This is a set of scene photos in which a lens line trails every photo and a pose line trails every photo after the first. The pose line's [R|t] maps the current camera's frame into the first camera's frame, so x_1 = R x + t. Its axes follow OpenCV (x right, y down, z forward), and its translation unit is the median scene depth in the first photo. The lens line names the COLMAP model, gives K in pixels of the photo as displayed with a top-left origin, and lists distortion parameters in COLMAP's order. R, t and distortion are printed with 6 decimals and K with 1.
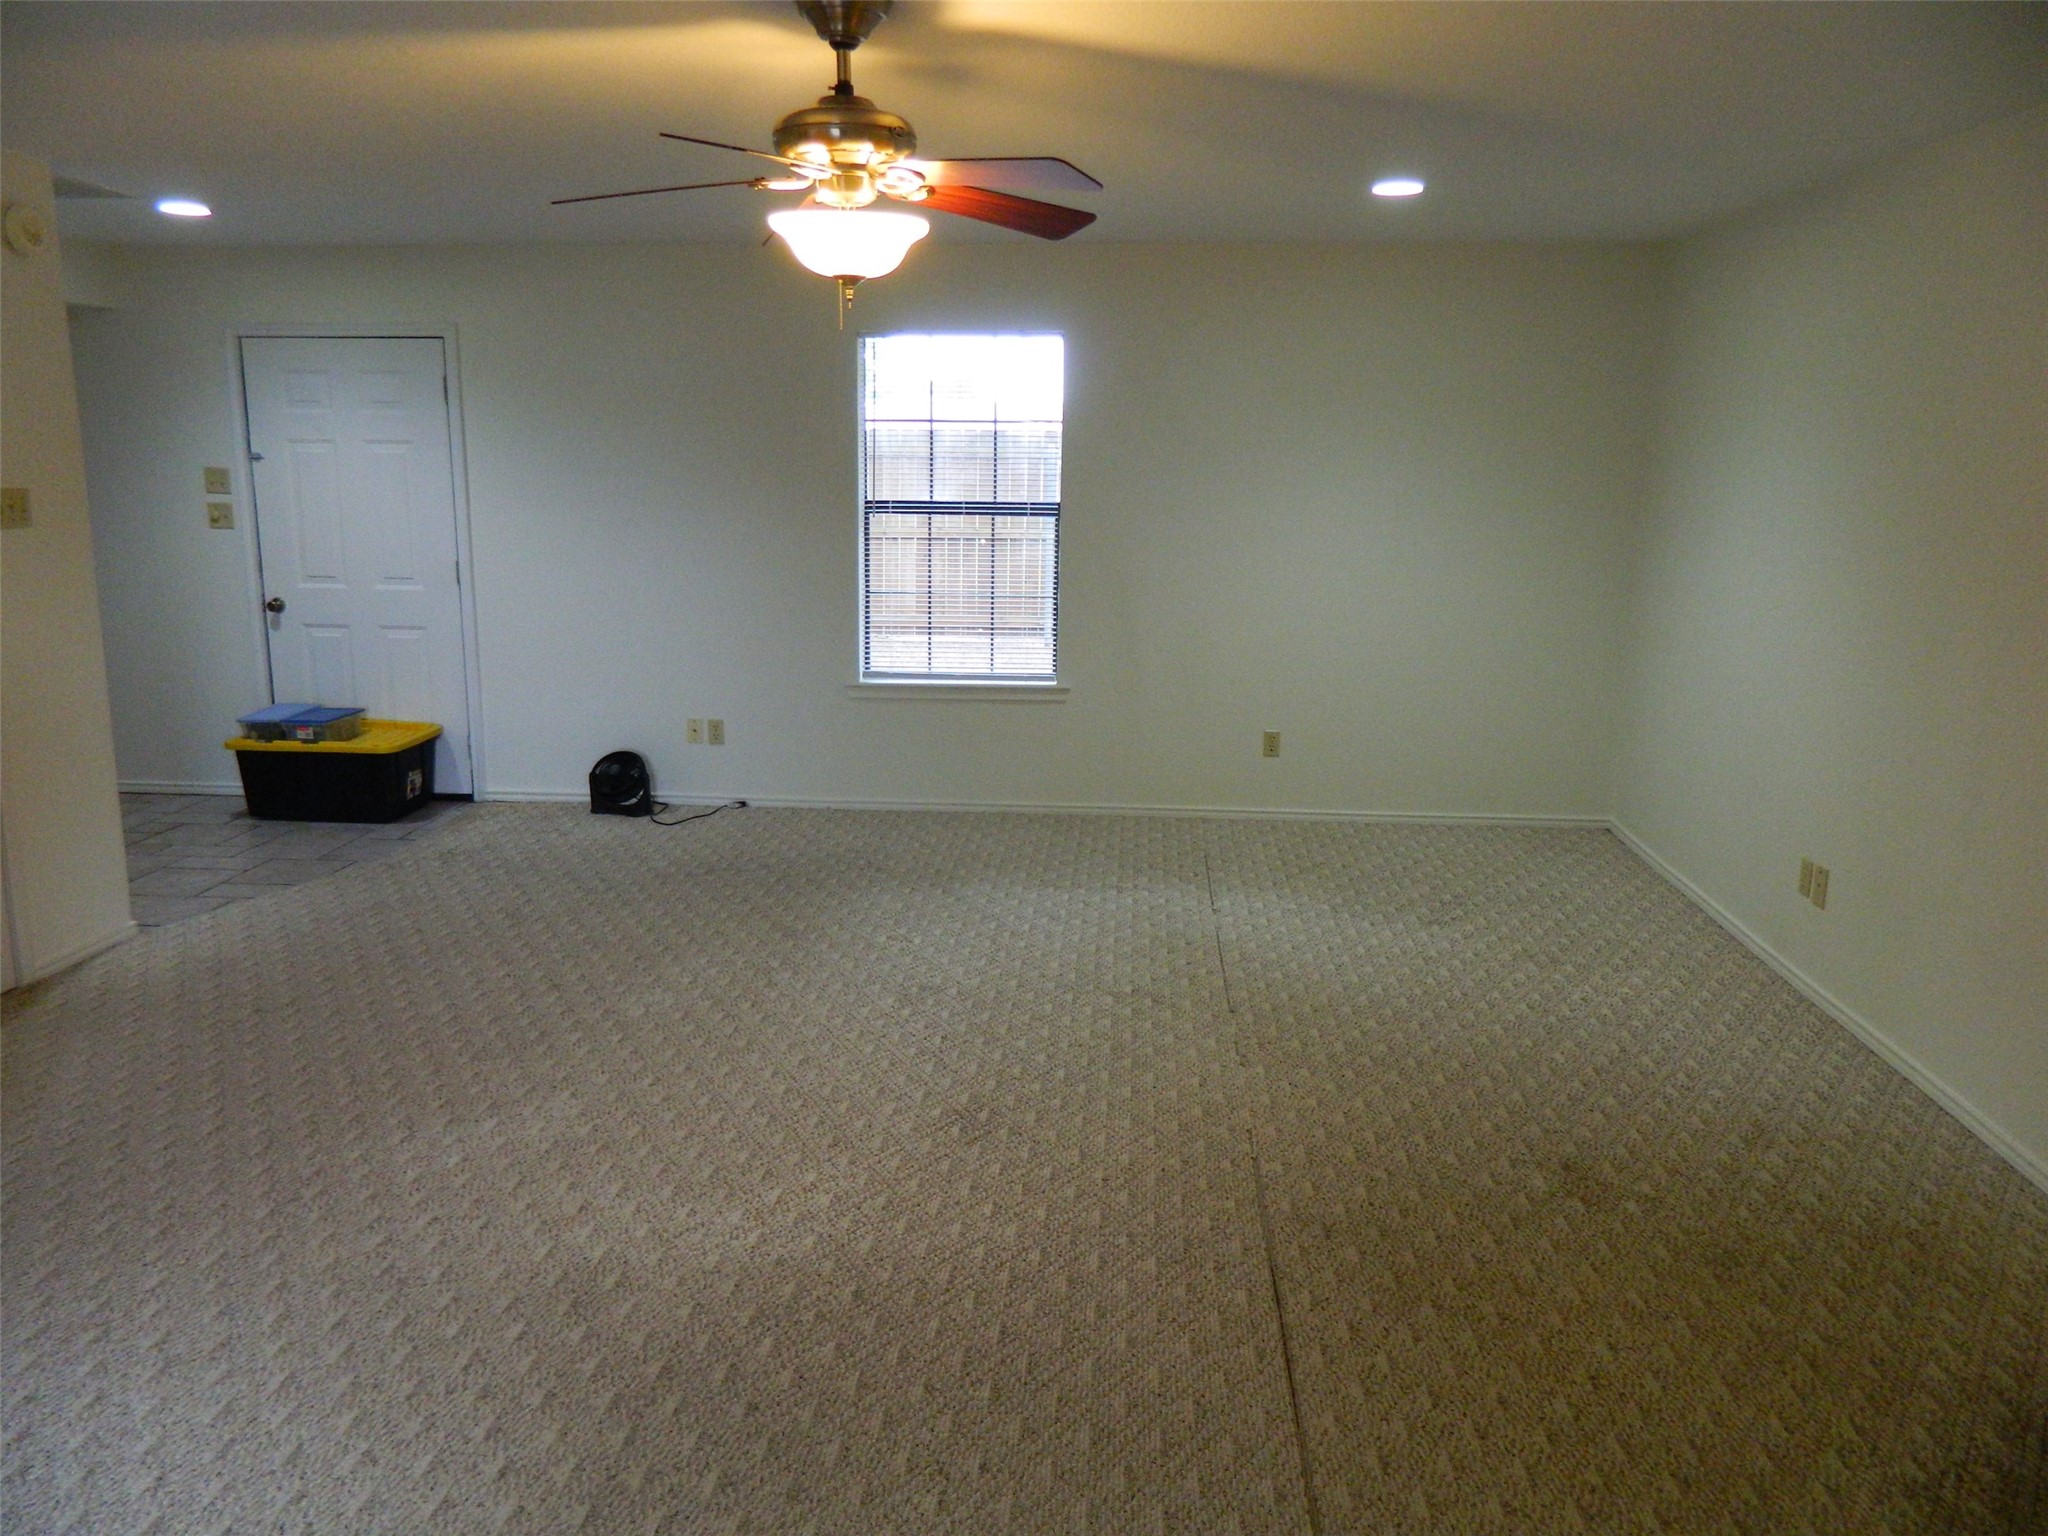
lens RADIAL K [[1514.3, 0, 1026.4], [0, 1514.3, 762.2], [0, 0, 1]] dist [0.007020, -0.008309]
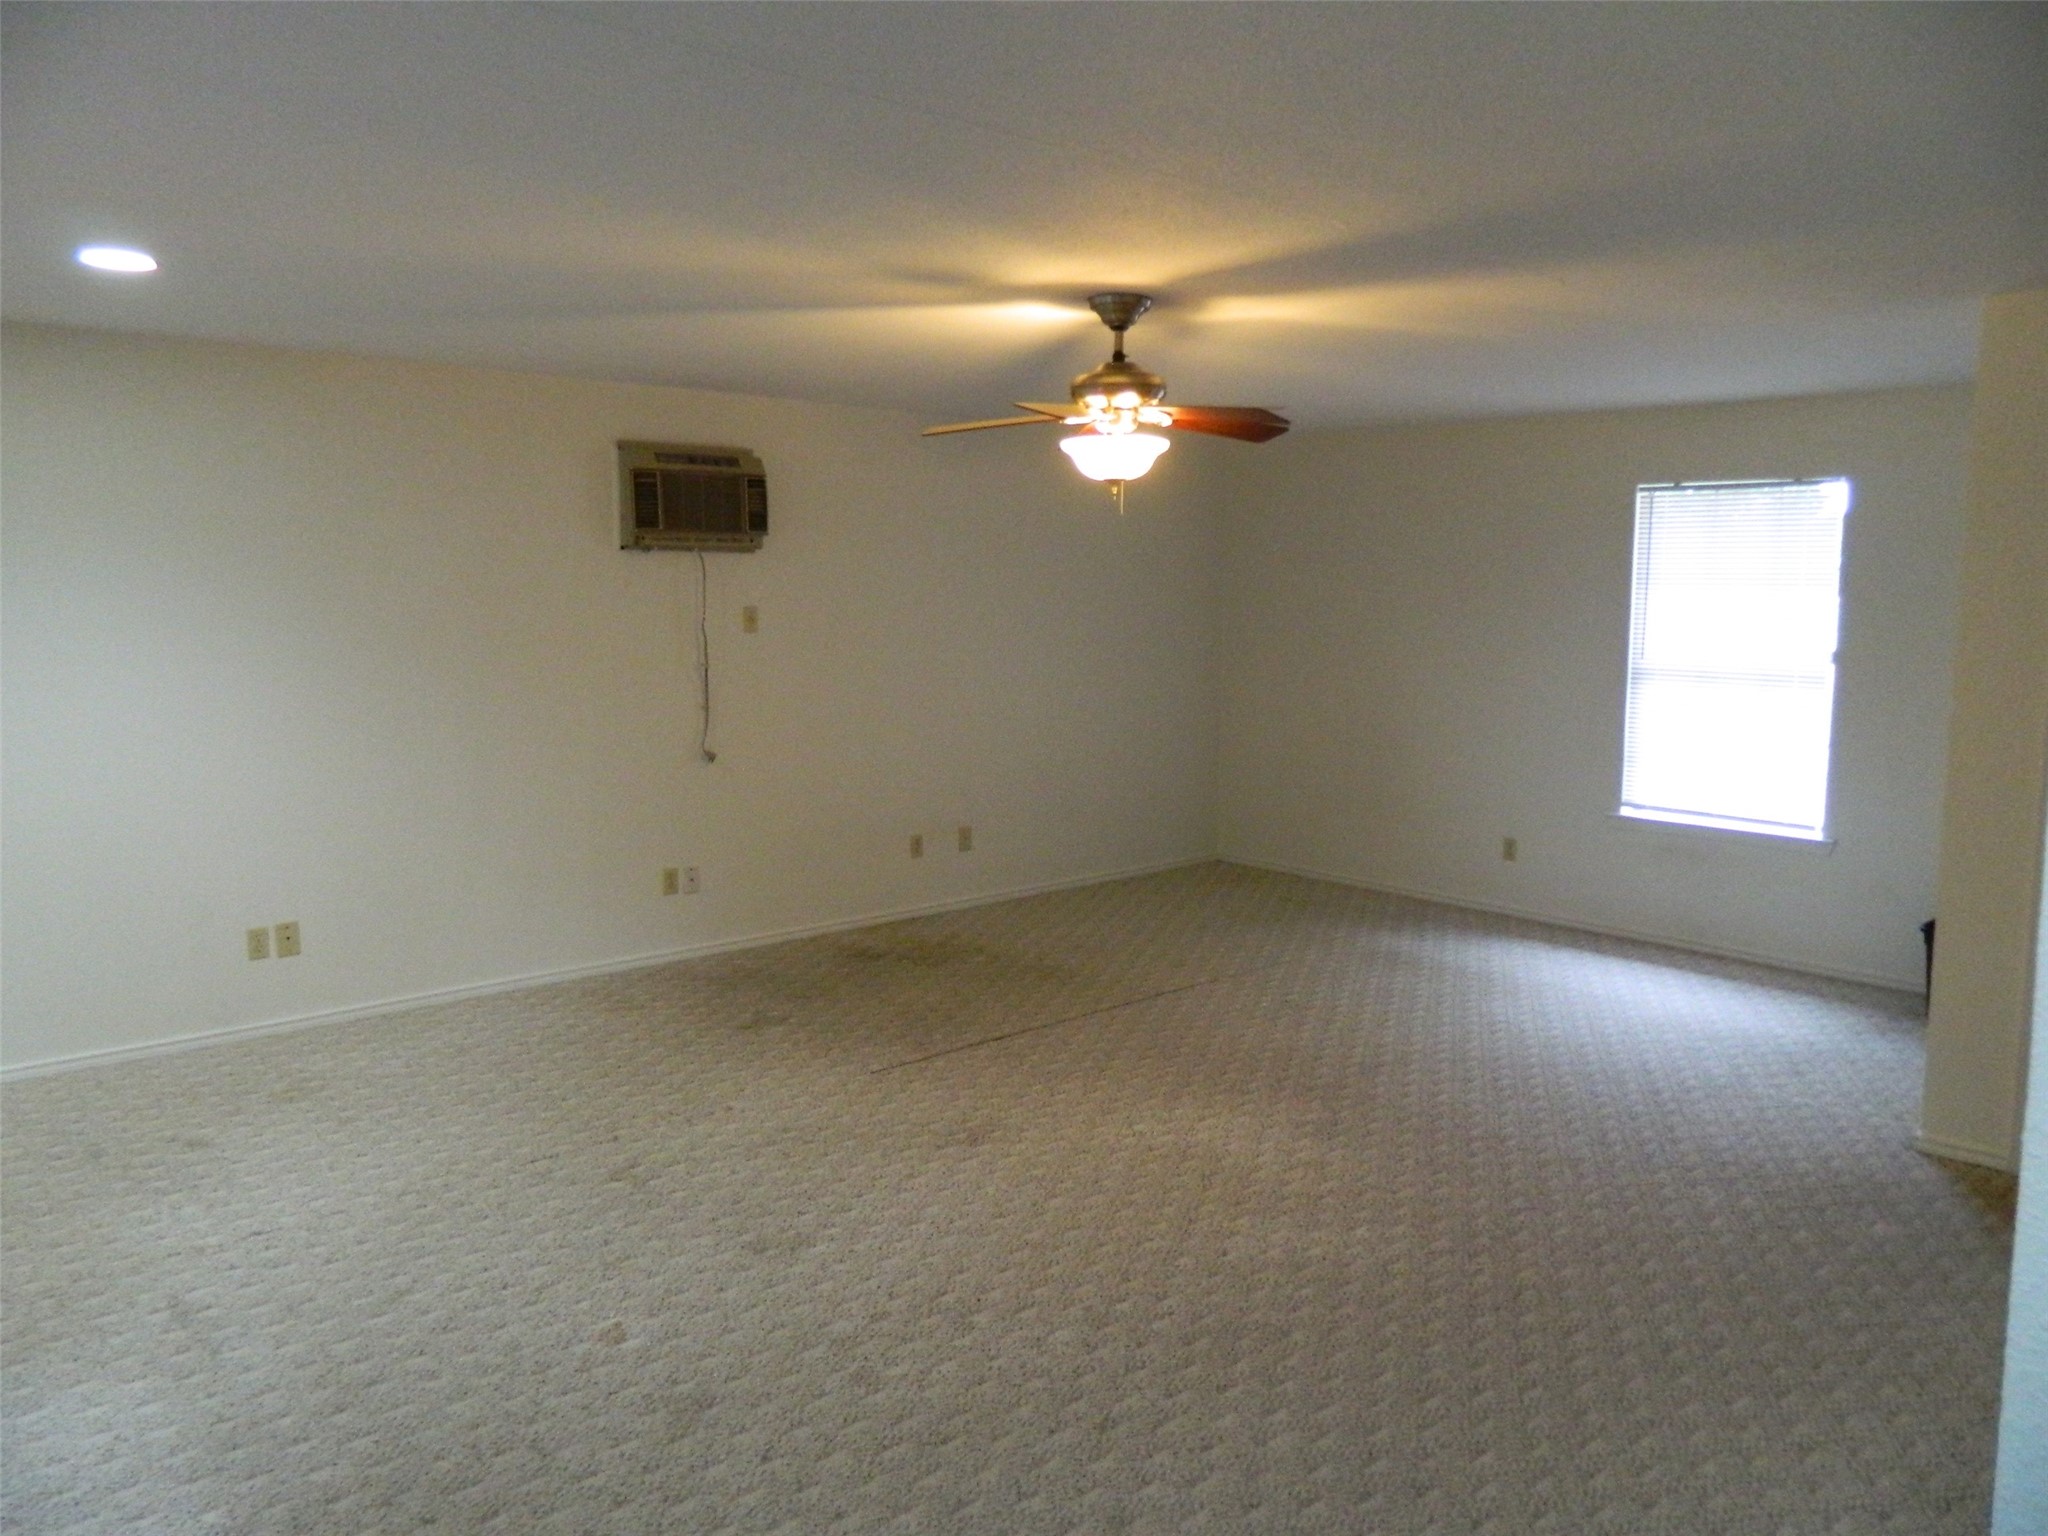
lens RADIAL K [[1514.3, 0, 1024.7], [0, 1514.3, 761.0], [0, 0, 1]] dist [0.007020, -0.008309]
pose [[-0.722225, -0.100933, 0.684254, -0.908008], [0.126817, 0.953200, 0.274459, -0.397301], [-0.679933, 0.284996, -0.675625, 1.784674]]
